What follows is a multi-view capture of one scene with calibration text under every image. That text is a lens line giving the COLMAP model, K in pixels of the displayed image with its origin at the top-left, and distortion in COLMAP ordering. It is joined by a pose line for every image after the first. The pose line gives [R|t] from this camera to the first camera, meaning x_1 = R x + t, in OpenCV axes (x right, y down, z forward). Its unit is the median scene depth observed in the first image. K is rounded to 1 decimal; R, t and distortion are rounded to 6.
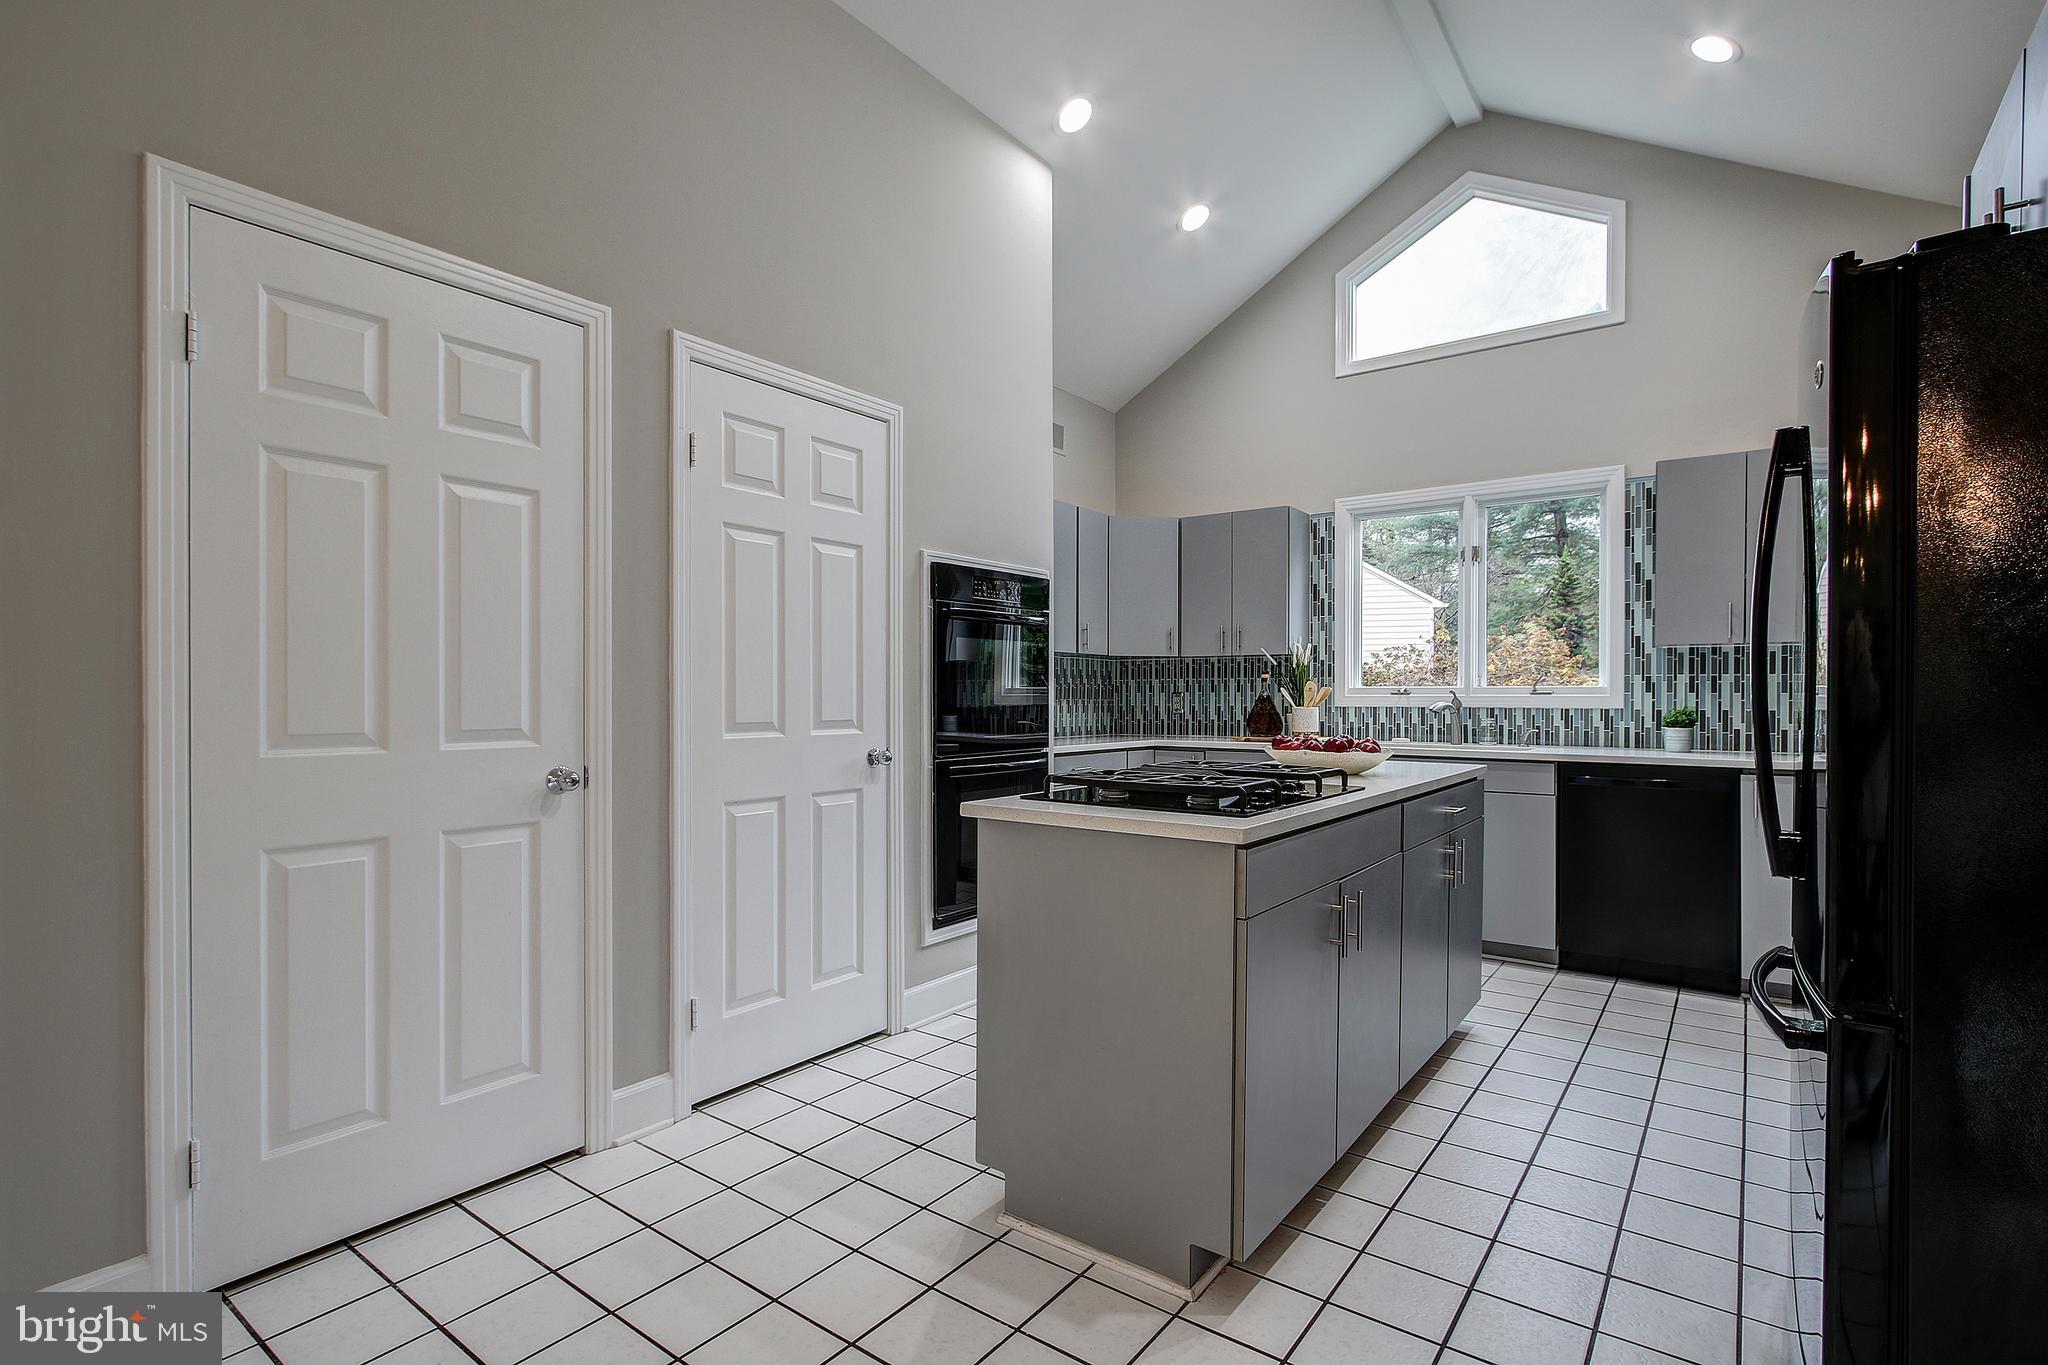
lens RADIAL K [[979.0, 0, 1015.8], [0, 979.0, 696.7], [0, 0, 1]] dist [-0.003734, -0.000265]
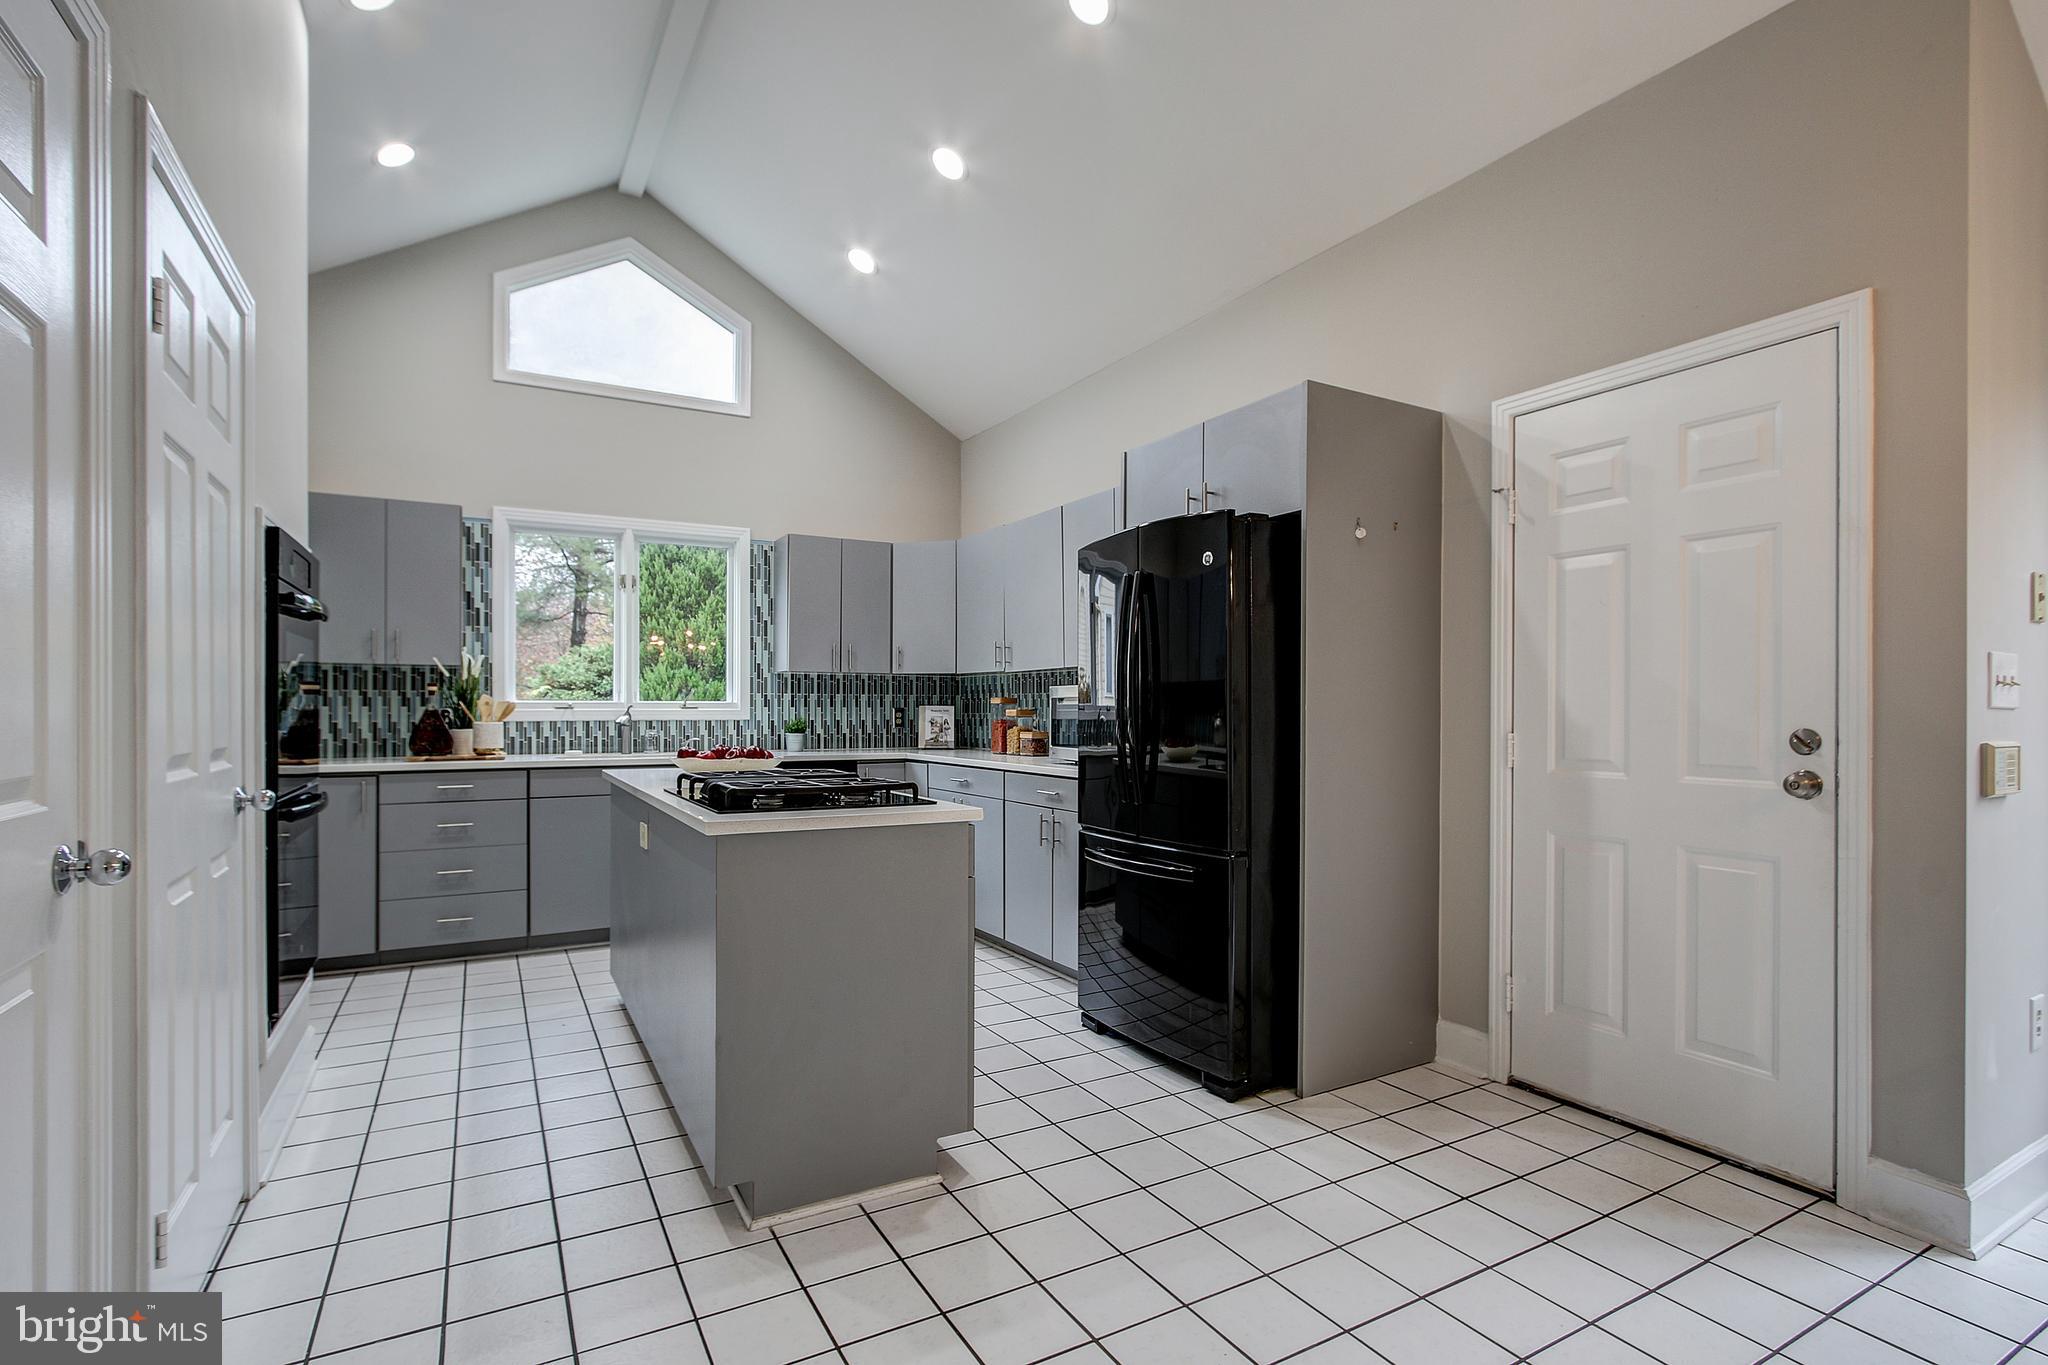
lens RADIAL K [[971.0, 0, 1022.2], [0, 971.0, 710.6], [0, 0, 1]] dist [-0.008911, -0.000096]
pose [[0.403793, -0.002522, 0.914847, -0.387186], [0.002619, 0.999995, 0.001600, -0.000756], [-0.914847, 0.001750, 0.403798, 0.159730]]
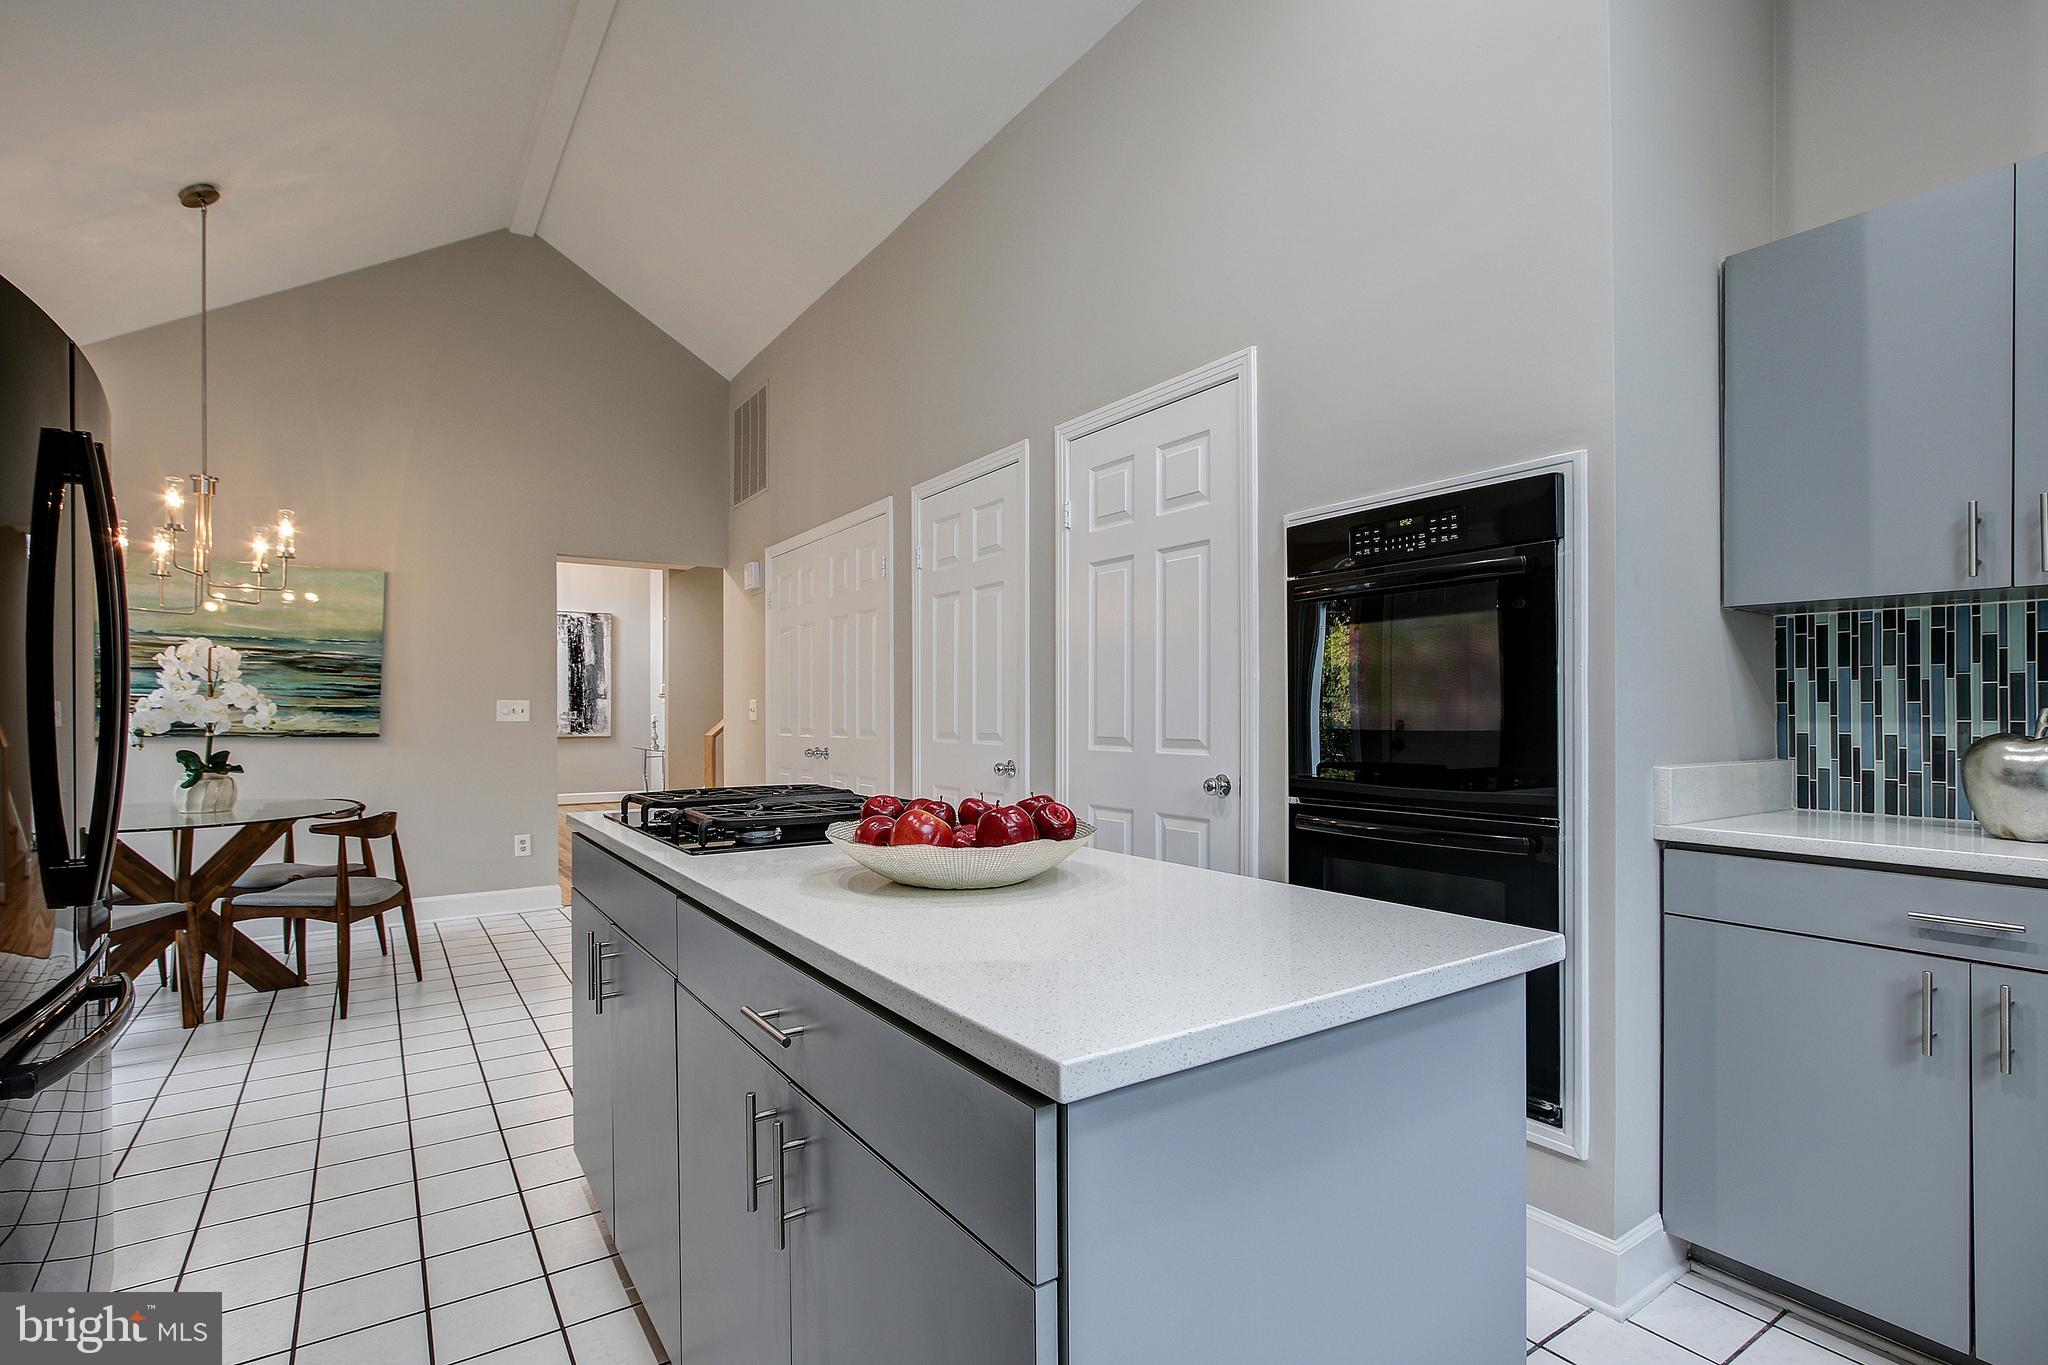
lens RADIAL K [[971.0, 0, 1022.2], [0, 971.0, 710.6], [0, 0, 1]] dist [-0.008911, -0.000096]
pose [[-0.324600, -0.000418, -0.945851, 0.502826], [0.000078, 1.000000, -0.000468, -0.001943], [0.945851, -0.000225, -0.324600, 0.794446]]
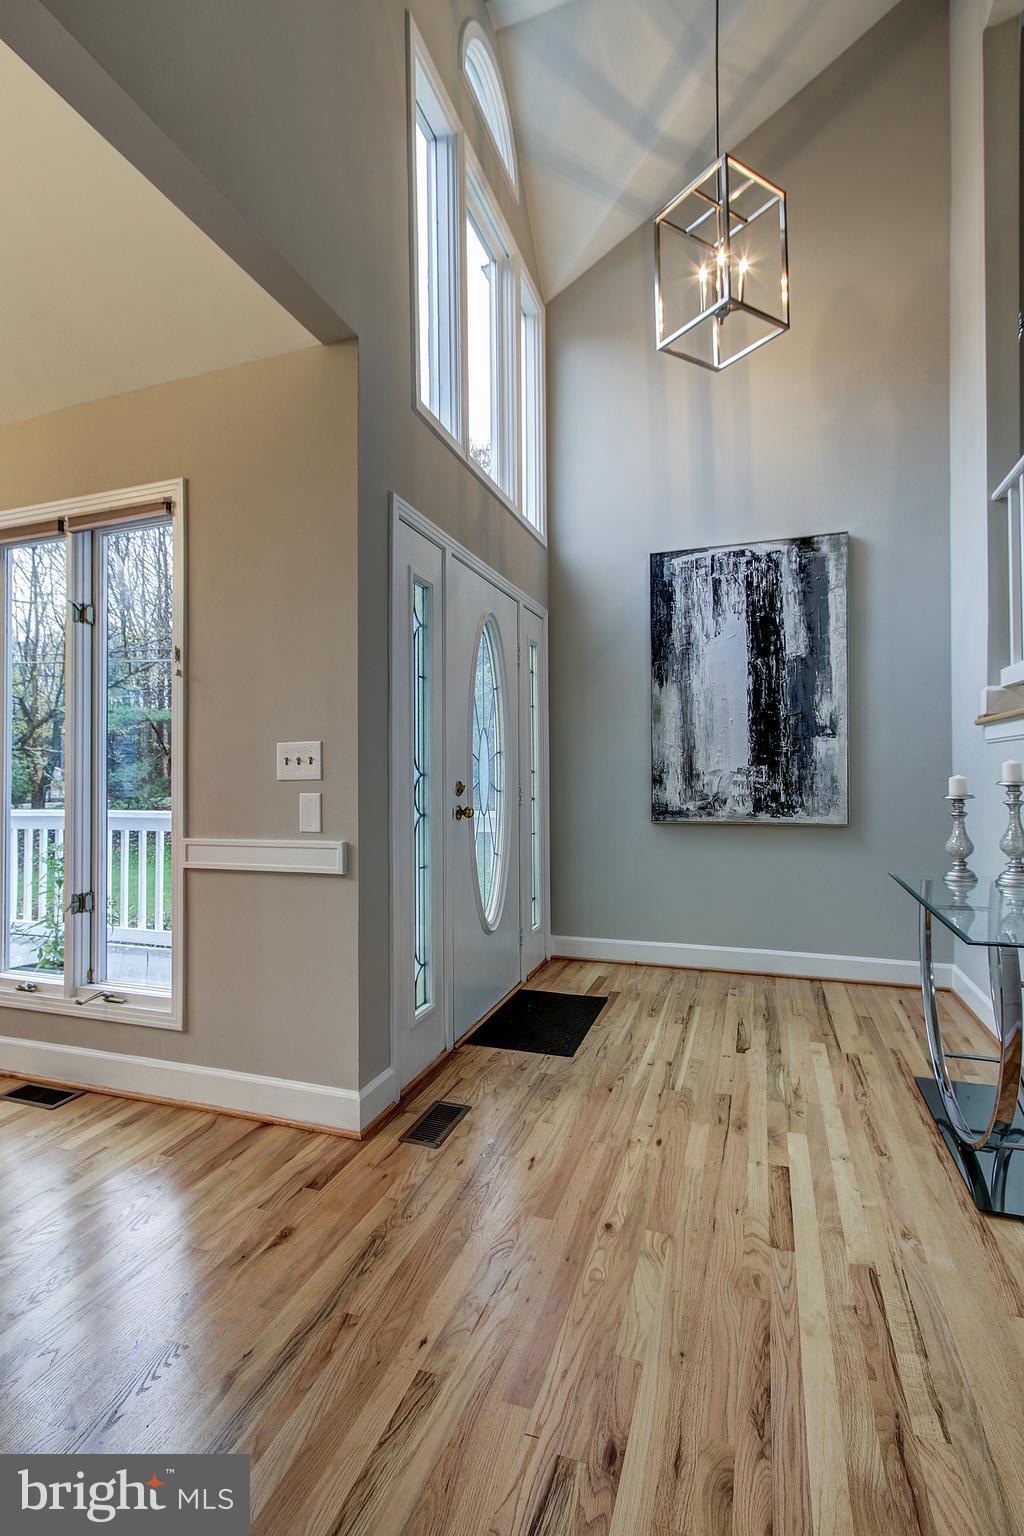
lens RADIAL K [[707.6, 0, 515.2], [0, 707.6, 764.0], [0, 0, 1]] dist [-0.004972, -0.000257]
pose [[-0.952266, 0.003978, -0.305242, -1.061697], [0.005768, 0.999971, -0.004963, -0.001057], [0.305214, -0.006486, -0.952262, -0.501794]]
